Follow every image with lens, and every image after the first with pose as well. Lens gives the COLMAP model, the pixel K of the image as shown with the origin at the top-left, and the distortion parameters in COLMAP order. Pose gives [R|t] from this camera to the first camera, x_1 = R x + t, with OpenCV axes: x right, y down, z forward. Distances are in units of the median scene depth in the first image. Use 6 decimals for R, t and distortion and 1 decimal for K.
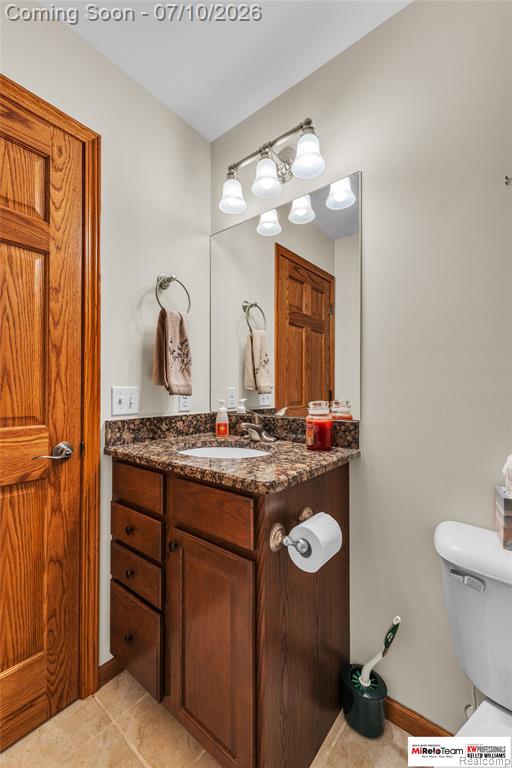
lens RADIAL K [[332.3, 0, 256.0], [0, 332.3, 384.0], [0, 0, 1]] dist [0.000137, 0.000002]
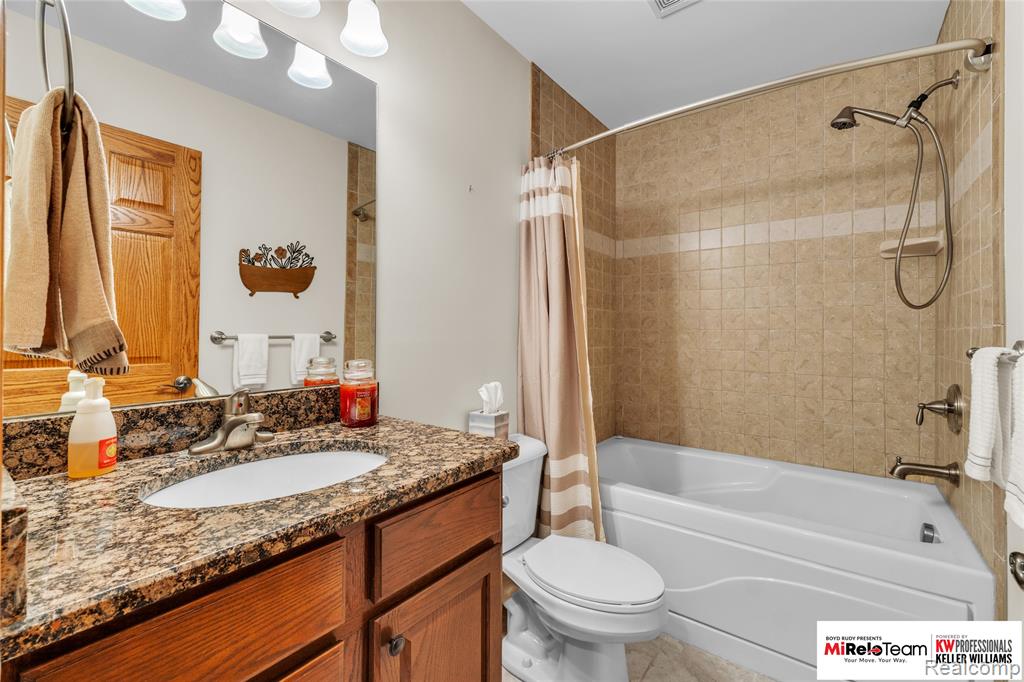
lens RADIAL K [[433.3, 0, 510.4], [0, 433.3, 327.3], [0, 0, 1]] dist [-0.000307, -0.000126]
pose [[-0.038135, 0.007619, 0.999244, -0.881814], [-0.018008, 0.999803, -0.008310, -0.024611], [-0.999110, -0.018312, -0.037990, 0.768025]]
